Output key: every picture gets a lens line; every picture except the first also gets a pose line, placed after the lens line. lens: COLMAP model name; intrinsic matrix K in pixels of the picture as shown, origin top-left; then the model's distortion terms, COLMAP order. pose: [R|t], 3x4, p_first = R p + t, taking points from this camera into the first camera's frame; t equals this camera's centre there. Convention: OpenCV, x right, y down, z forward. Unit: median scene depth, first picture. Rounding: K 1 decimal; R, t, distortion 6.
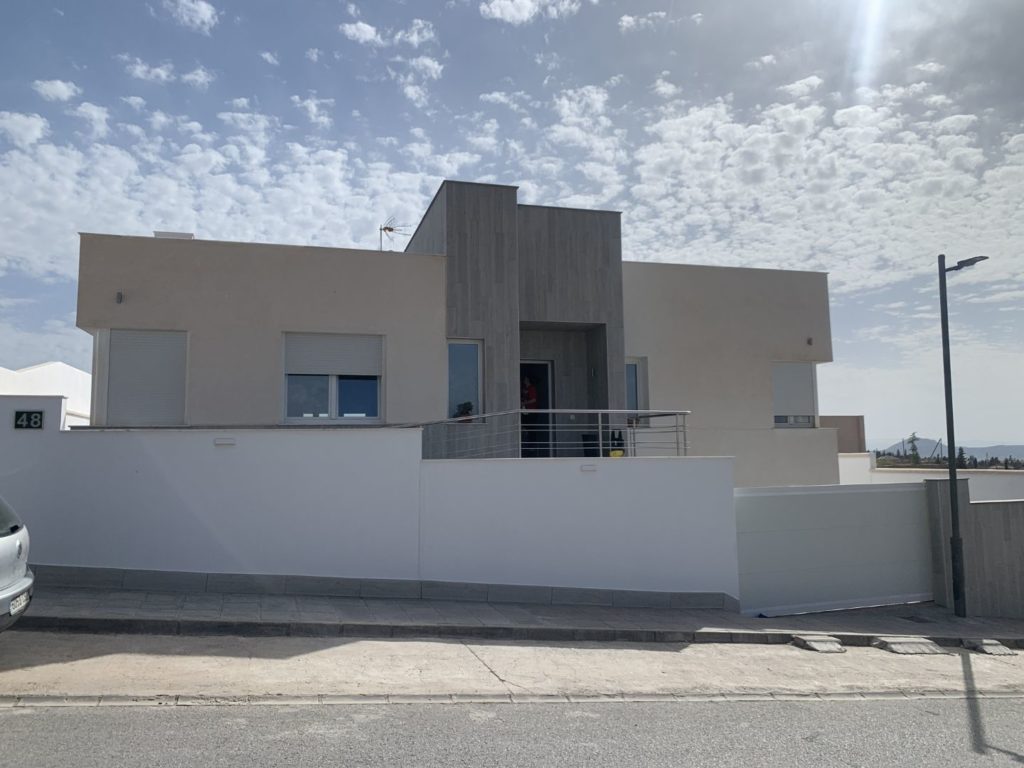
lens RADIAL K [[776.0, 0, 499.5], [0, 776.0, 369.0], [0, 0, 1]] dist [0.055419, -0.068542]
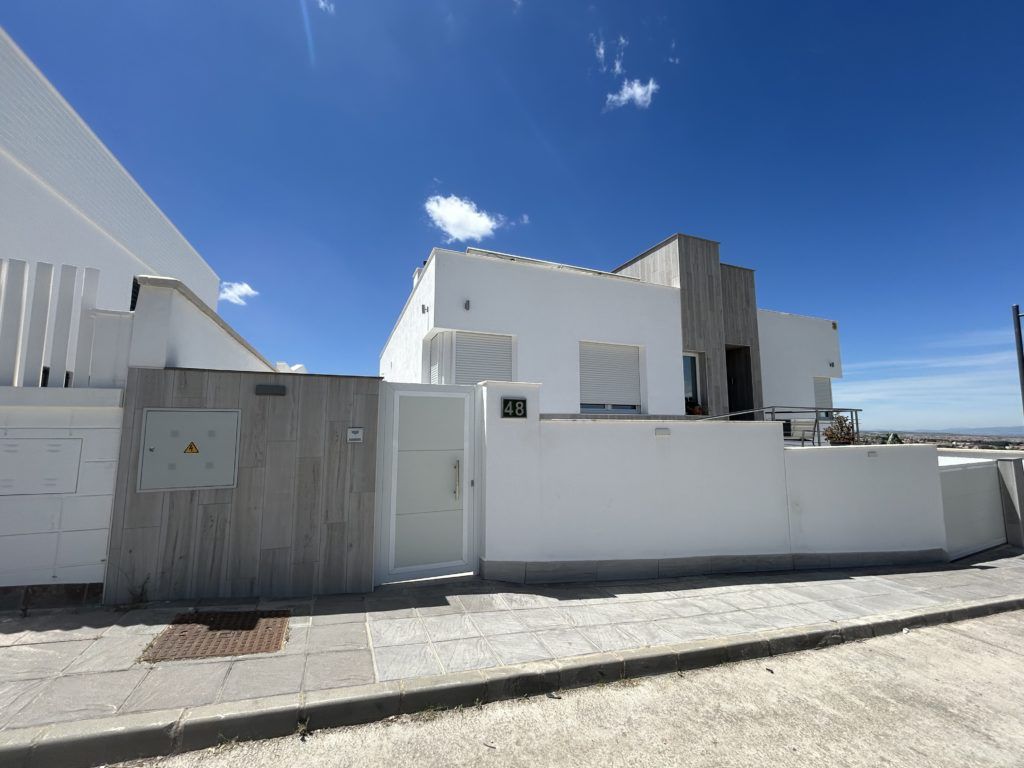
lens RADIAL K [[418.0, 0, 512.6], [0, 418.0, 381.9], [0, 0, 1]] dist [0.002445, -0.000335]
pose [[0.993203, 0.027165, 0.113183, -0.446999], [-0.027347, 0.999626, 0.000053, 0.022074], [-0.113139, -0.003148, 0.993574, 0.332786]]
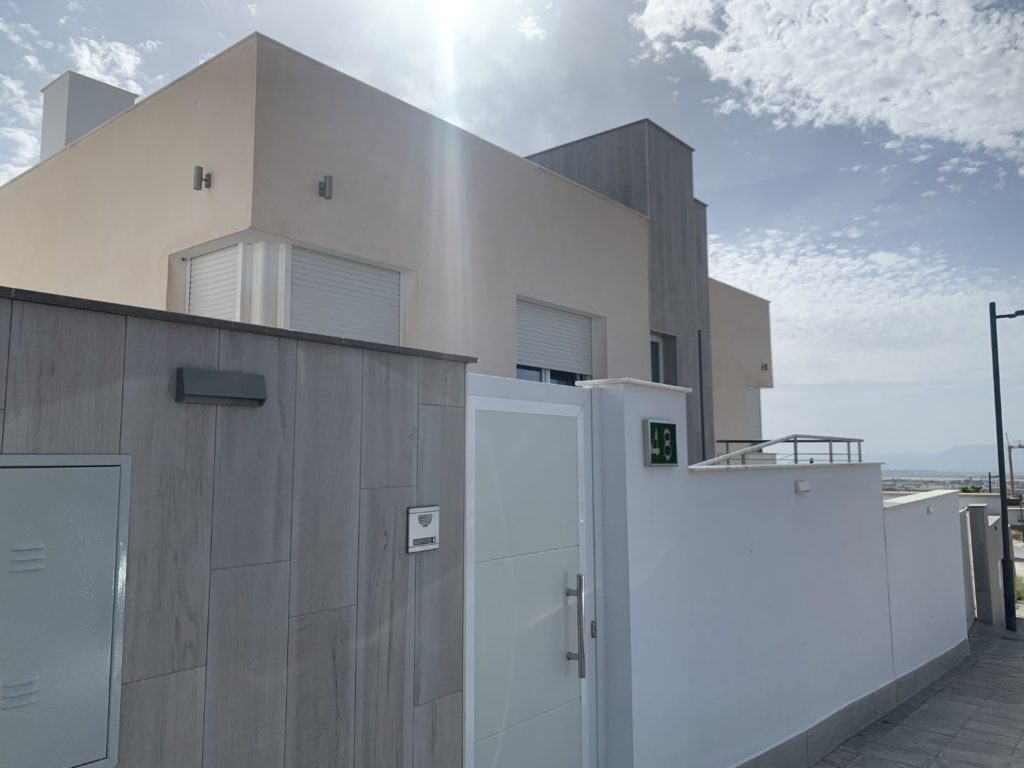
lens RADIAL K [[770.6, 0, 512.0], [0, 770.6, 384.0], [0, 0, 1]] dist [0.075390, -0.073354]
pose [[0.818175, 0.065203, 0.571260, -0.612541], [-0.072518, 0.997317, -0.009970, 0.029057], [-0.570378, -0.033270, 0.820709, 0.477879]]
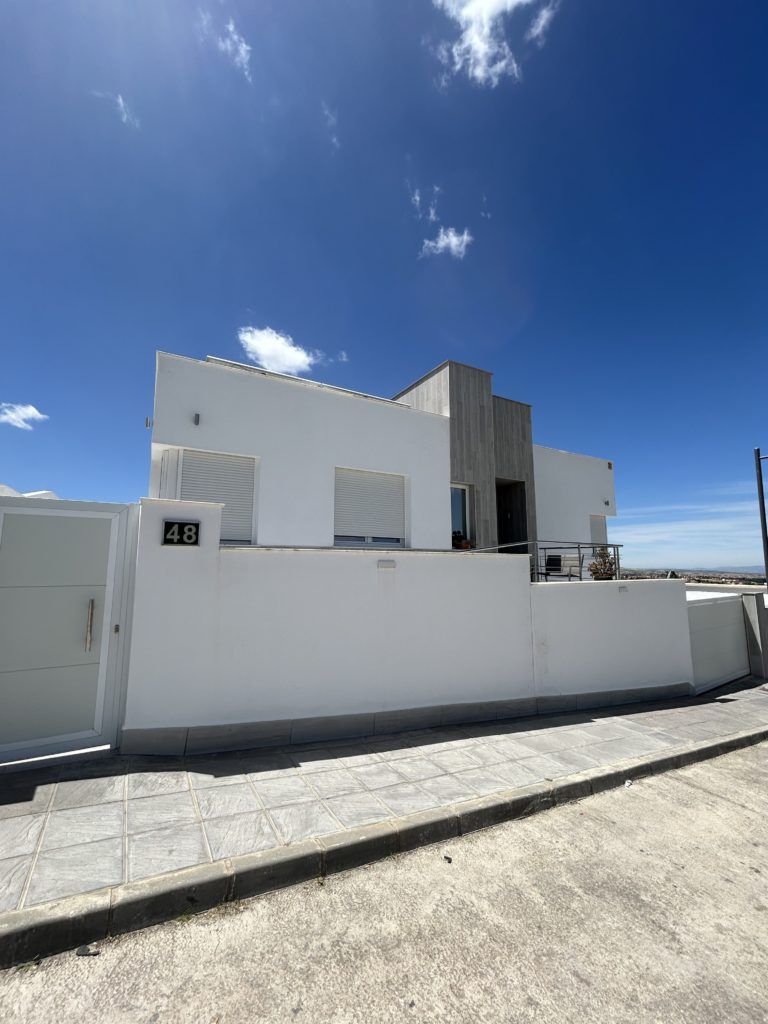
lens RADIAL K [[418.0, 0, 384.0], [0, 418.0, 512.0], [0, 0, 1]] dist [0.002445, -0.000335]
pose [[0.969794, 0.046976, 0.239359, -0.342829], [-0.042642, 0.998820, -0.023255, 0.030580], [-0.240169, 0.012345, 0.970653, 0.375953]]
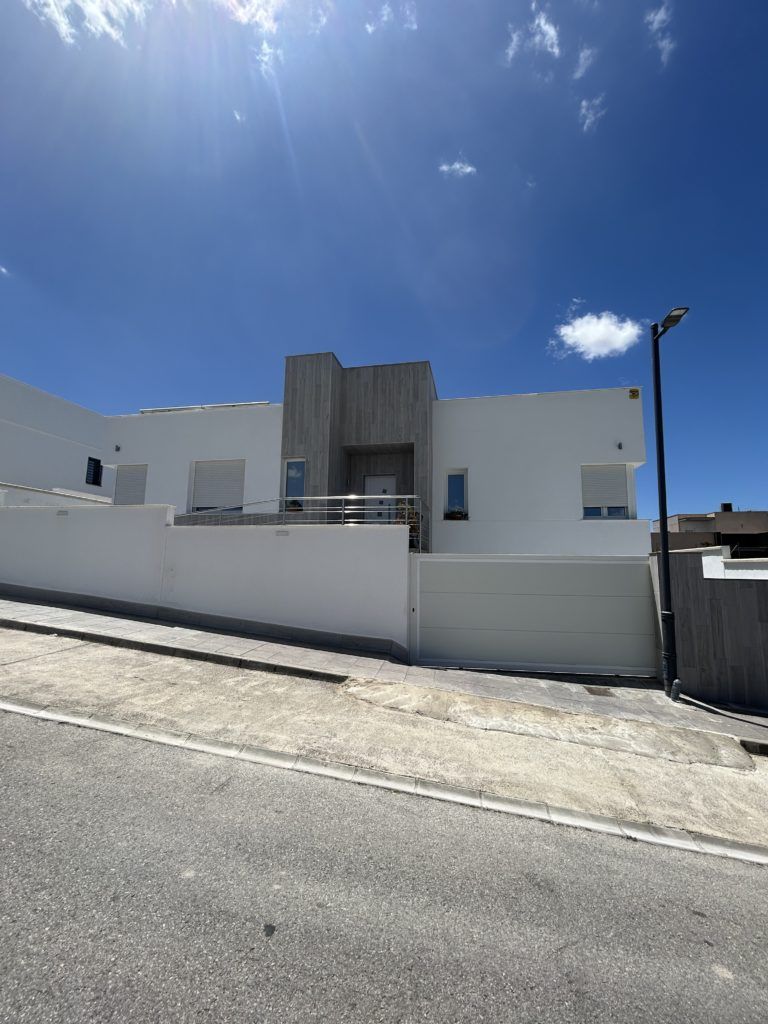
lens RADIAL K [[411.9, 0, 384.0], [0, 411.9, 512.0], [0, 0, 1]] dist [0.000346, -0.000058]
pose [[0.887525, -0.028972, -0.459847, 0.495414], [0.026561, 0.999579, -0.011714, 0.085214], [0.459993, -0.001817, 0.887921, 0.380987]]
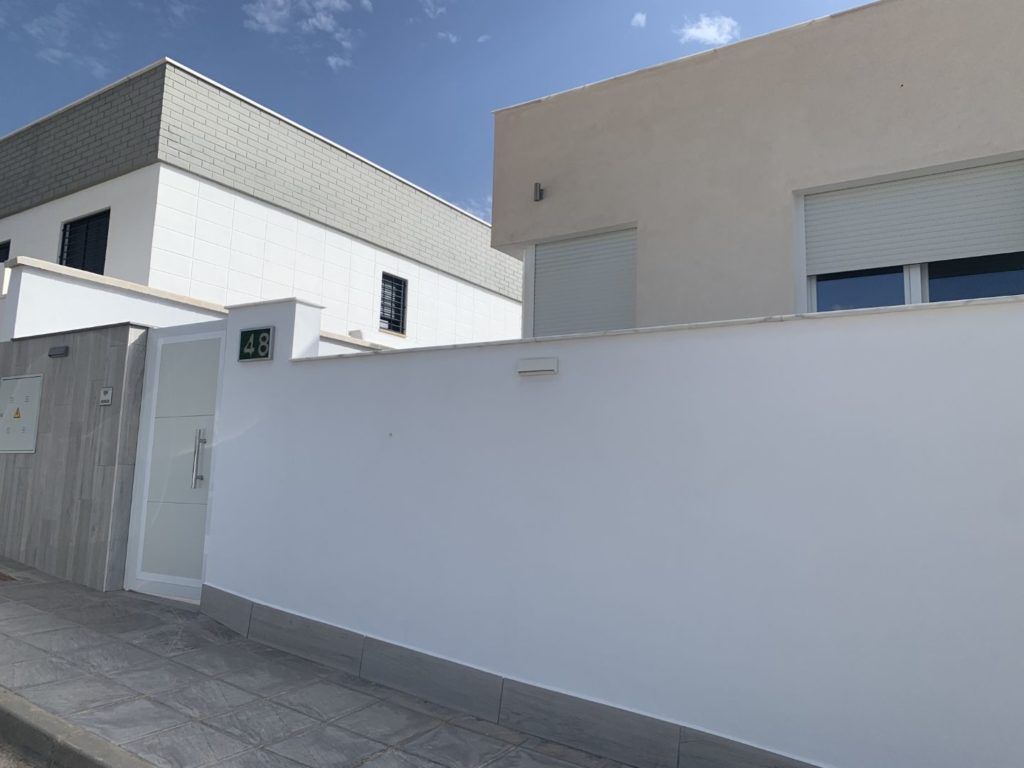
lens RADIAL K [[776.0, 0, 499.5], [0, 776.0, 369.0], [0, 0, 1]] dist [0.055419, -0.068542]
pose [[0.657051, -0.081346, -0.749444, -0.034339], [0.047192, 0.996649, -0.066804, 0.088021], [0.752367, 0.008526, 0.658689, 0.511541]]
